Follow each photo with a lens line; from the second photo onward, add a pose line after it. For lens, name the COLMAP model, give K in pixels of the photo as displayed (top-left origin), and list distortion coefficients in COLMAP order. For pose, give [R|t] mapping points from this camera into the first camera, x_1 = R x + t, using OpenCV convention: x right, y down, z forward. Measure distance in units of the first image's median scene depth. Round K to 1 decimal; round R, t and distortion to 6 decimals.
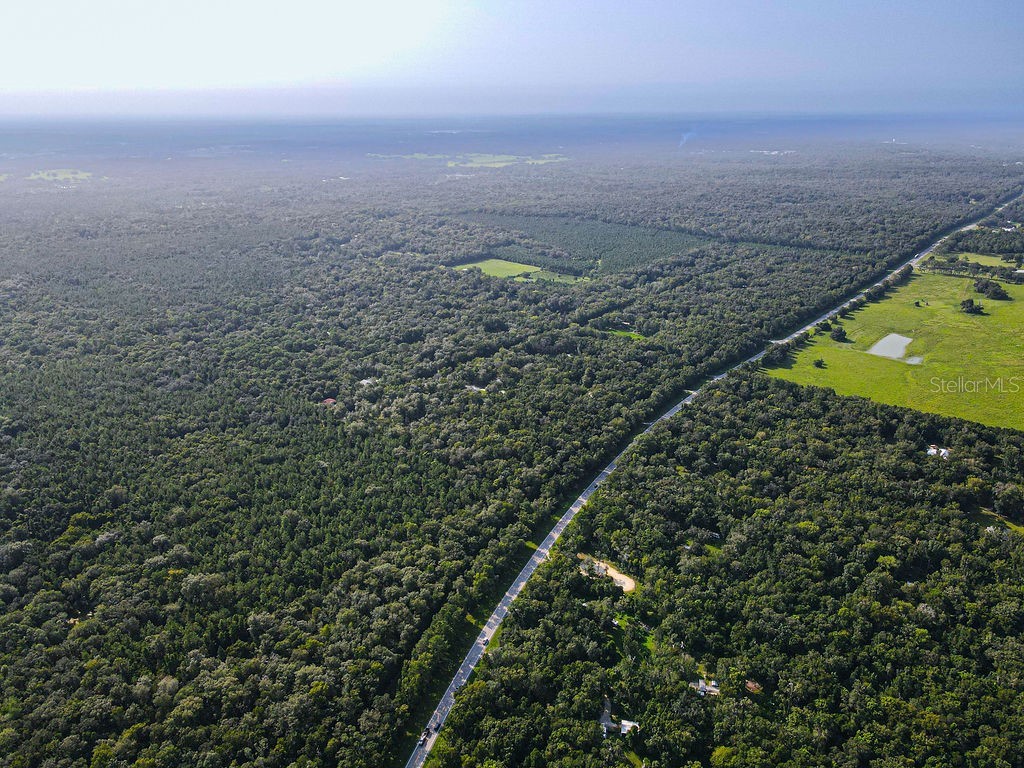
lens RADIAL K [[749.1, 0, 507.3], [0, 749.1, 379.3], [0, 0, 1]] dist [0.017484, 0.005184]
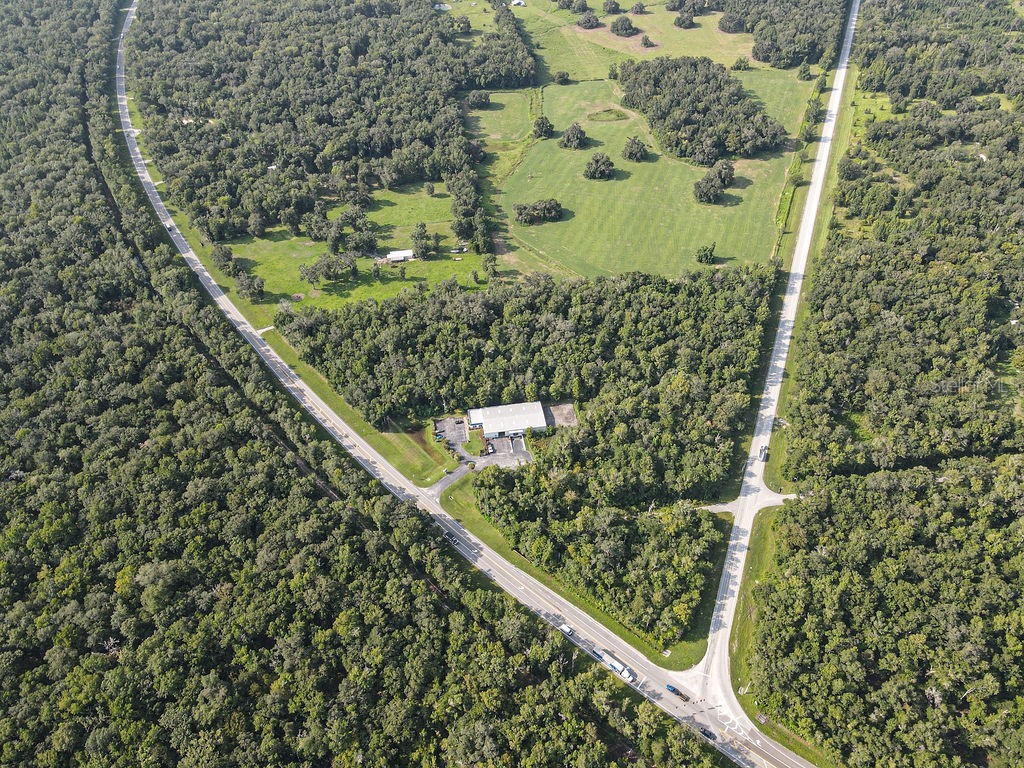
lens RADIAL K [[749.1, 0, 508.9], [0, 749.1, 385.1], [0, 0, 1]] dist [0.017484, 0.005184]
pose [[0.641926, -0.525291, 0.558570, -0.445669], [0.268686, 0.836386, 0.477773, 0.142192], [-0.718150, -0.156614, 0.678036, -0.365368]]
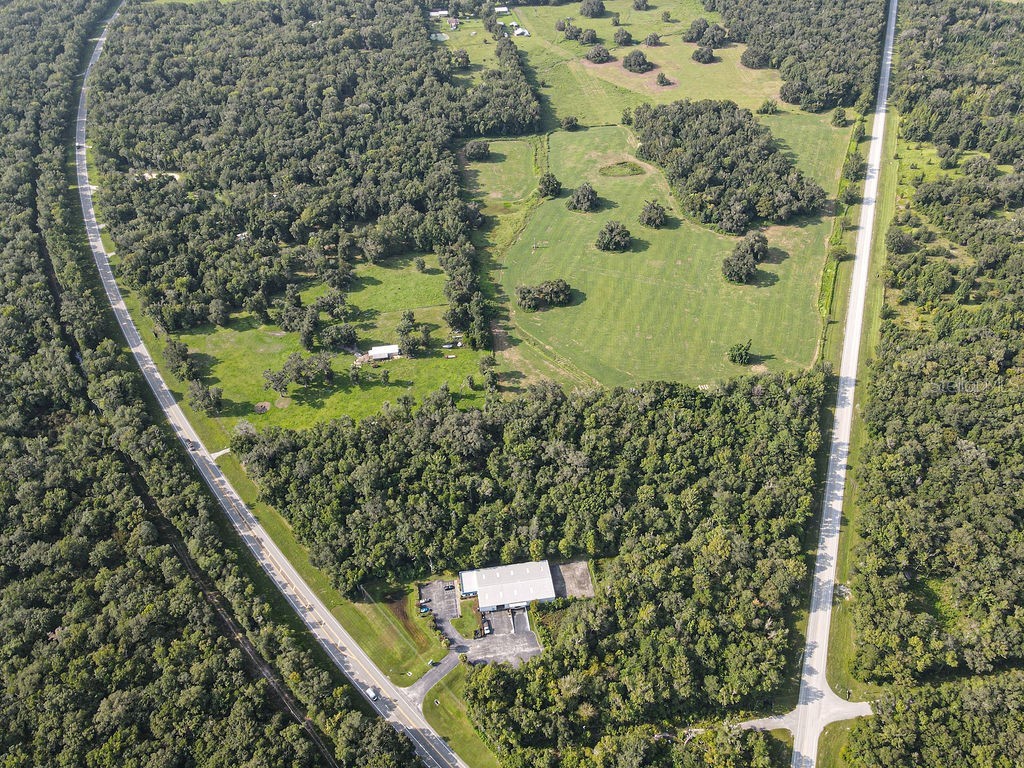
lens RADIAL K [[749.1, 0, 509.8], [0, 749.1, 385.8], [0, 0, 1]] dist [0.017484, 0.005184]
pose [[0.644200, -0.524460, 0.556730, -0.307915], [0.267972, 0.836512, 0.477952, 0.100546], [-0.716378, -0.158708, 0.679422, -0.259338]]
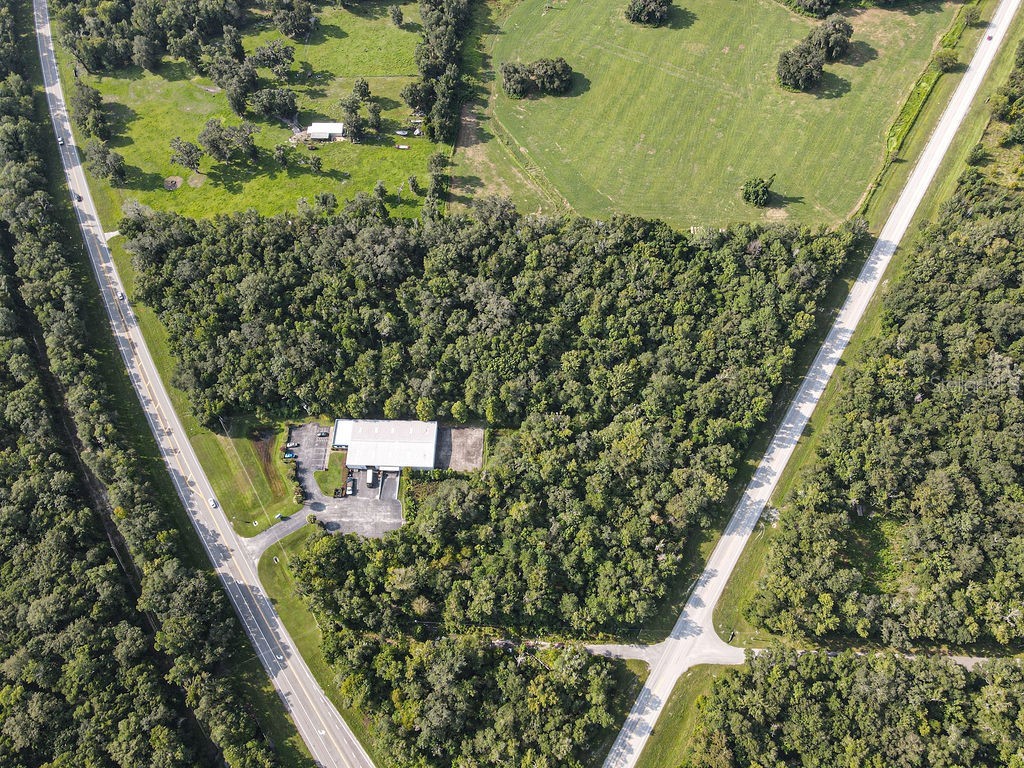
lens RADIAL K [[749.1, 0, 509.9], [0, 749.1, 385.1], [0, 0, 1]] dist [0.017484, 0.005184]
pose [[0.774560, -0.558341, 0.297174, -0.128639], [0.230072, 0.686366, 0.689905, 0.149639], [-0.589172, -0.466001, 0.660090, -0.254115]]
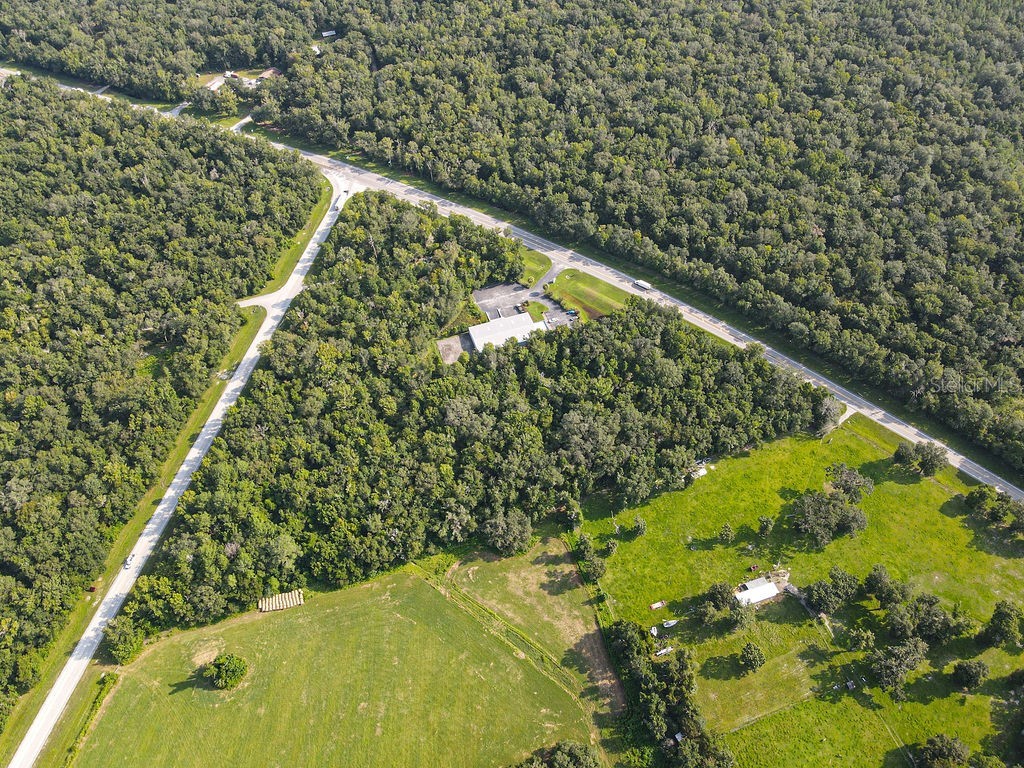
lens RADIAL K [[749.1, 0, 514.4], [0, 749.1, 382.1], [0, 0, 1]] dist [0.017484, 0.005184]
pose [[-0.502329, 0.690622, -0.520296, 0.327360], [-0.271020, 0.445648, 0.853198, -0.066088], [0.821106, 0.569596, -0.036689, 0.170195]]
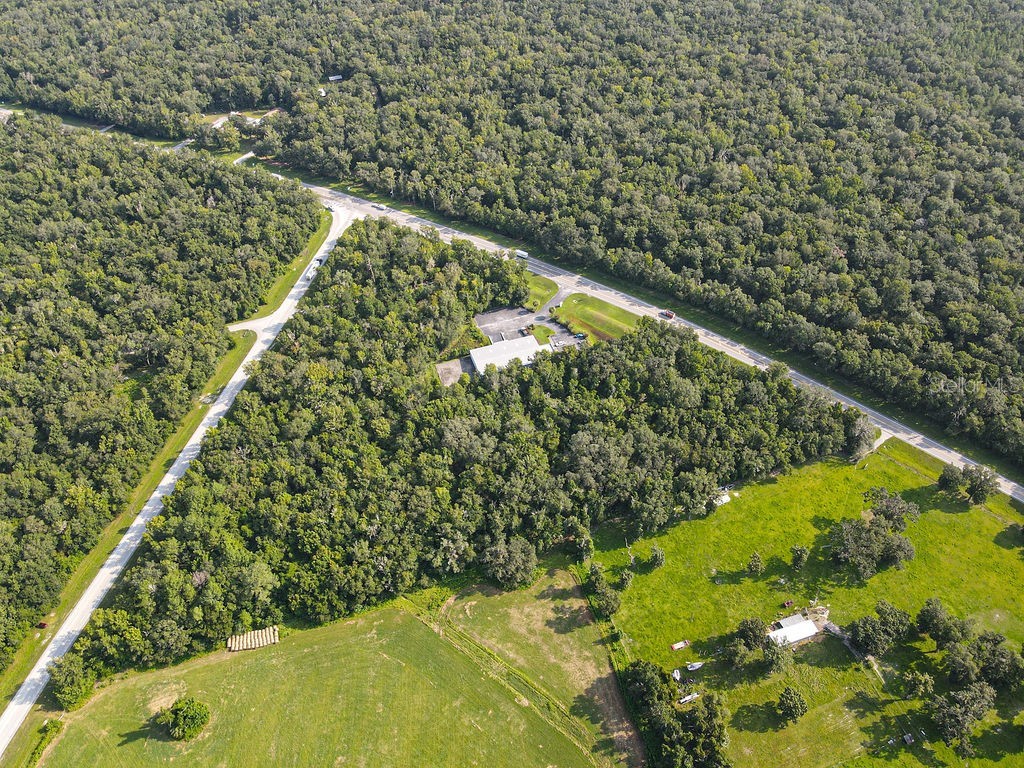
lens RADIAL K [[749.1, 0, 514.3], [0, 749.1, 382.4], [0, 0, 1]] dist [0.017484, 0.005184]
pose [[-0.509547, 0.634727, -0.580933, 0.329037], [-0.262576, 0.528246, 0.807471, -0.005639], [0.819400, 0.563983, -0.102502, 0.195531]]
